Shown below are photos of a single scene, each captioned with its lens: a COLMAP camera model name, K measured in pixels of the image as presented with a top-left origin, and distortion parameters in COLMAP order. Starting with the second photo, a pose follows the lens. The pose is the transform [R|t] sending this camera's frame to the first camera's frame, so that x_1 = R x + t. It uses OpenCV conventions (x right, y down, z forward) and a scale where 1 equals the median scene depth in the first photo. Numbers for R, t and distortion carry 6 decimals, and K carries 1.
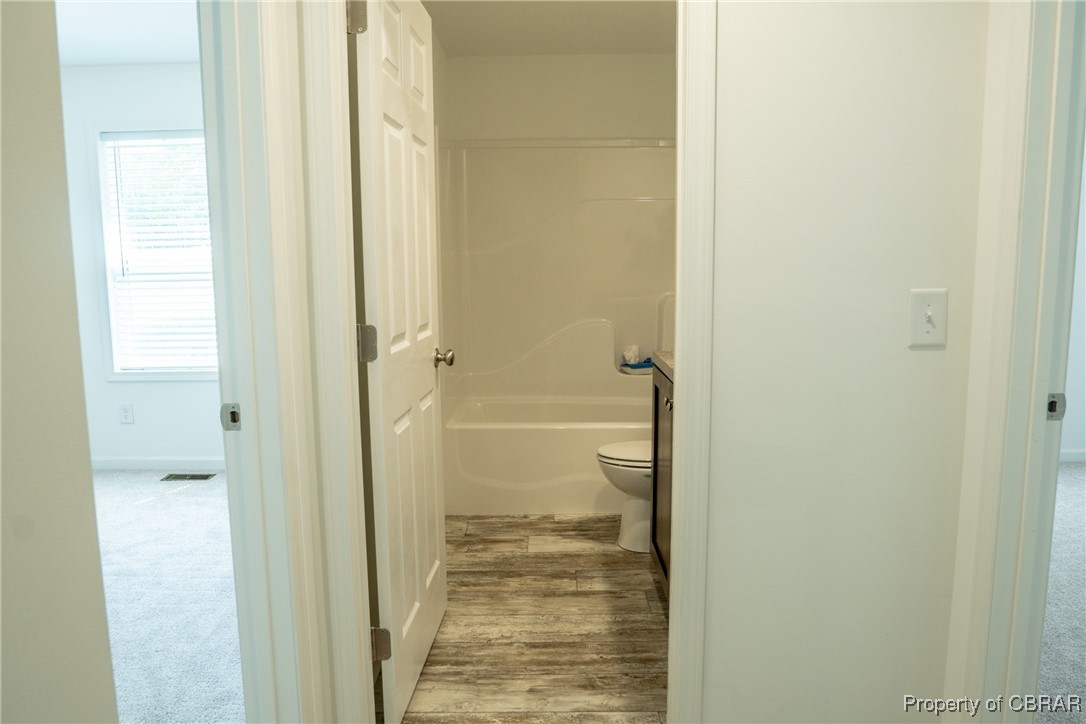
lens RADIAL K [[760.5, 0, 543.0], [0, 760.5, 362.0], [0, 0, 1]] dist [-0.083119, 0.041663]
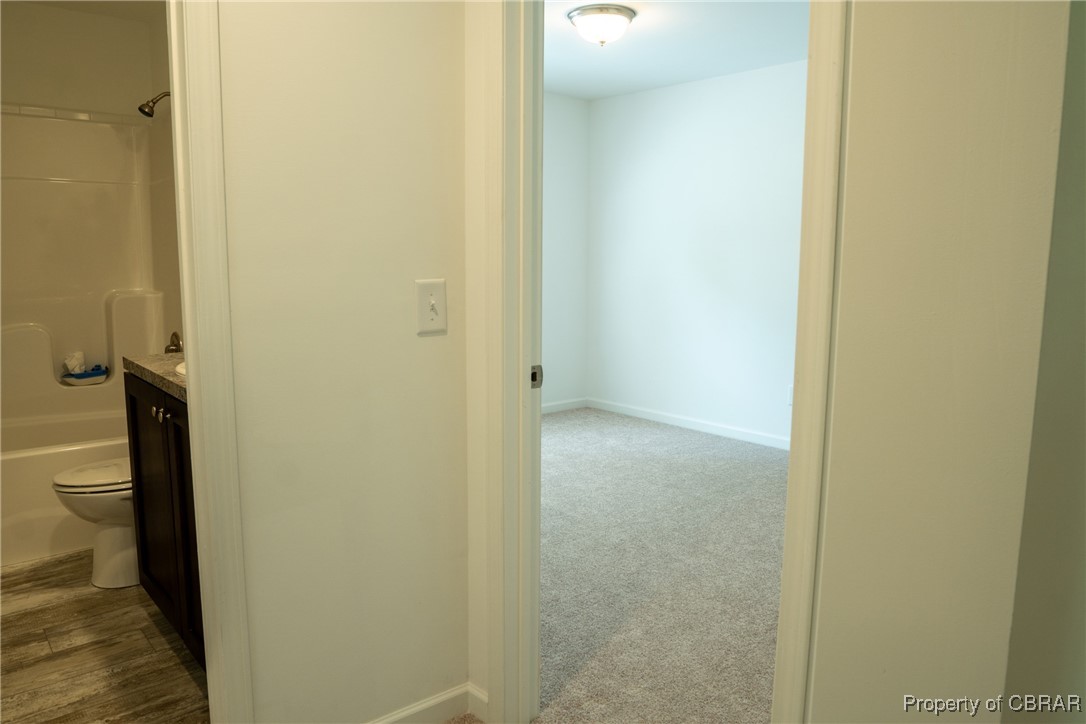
lens RADIAL K [[760.5, 0, 543.0], [0, 760.5, 362.0], [0, 0, 1]] dist [-0.083119, 0.041663]
pose [[0.750390, -0.081159, 0.655994, -0.051505], [0.074052, 0.996508, 0.038579, -0.004949], [-0.656834, 0.019628, 0.753780, 0.035542]]
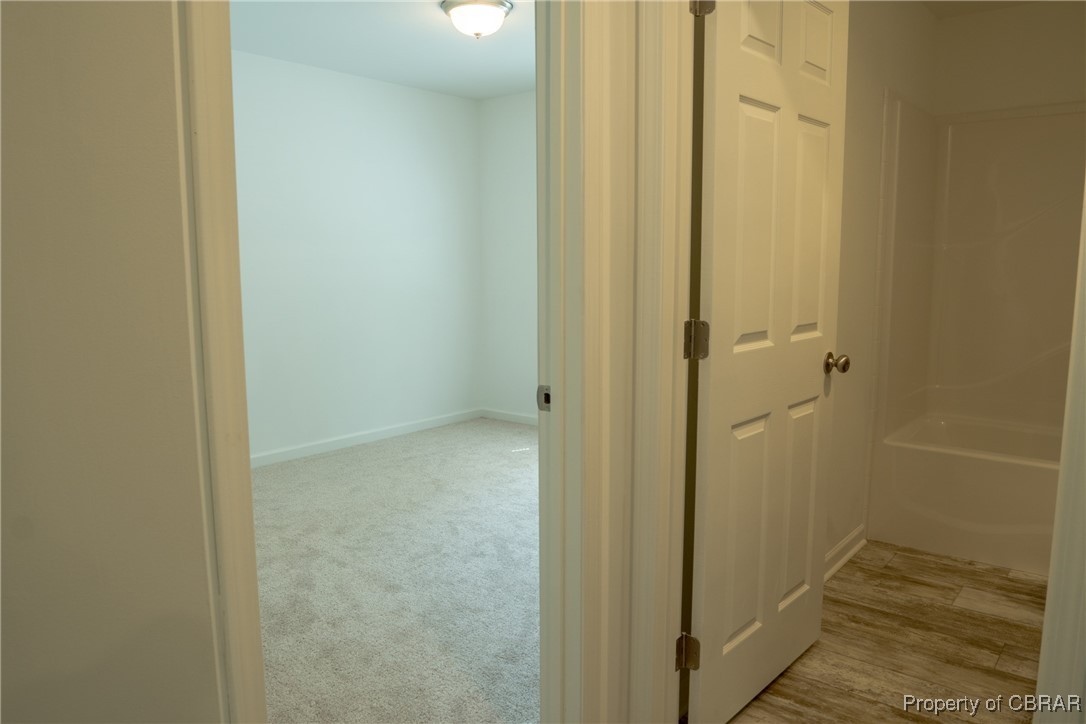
lens RADIAL K [[760.5, 0, 543.0], [0, 760.5, 362.0], [0, 0, 1]] dist [-0.083119, 0.041663]
pose [[0.768795, 0.093099, -0.632682, 0.136825], [-0.086488, 0.995393, 0.041376, -0.011668], [0.633619, 0.022910, 0.773306, 0.082665]]
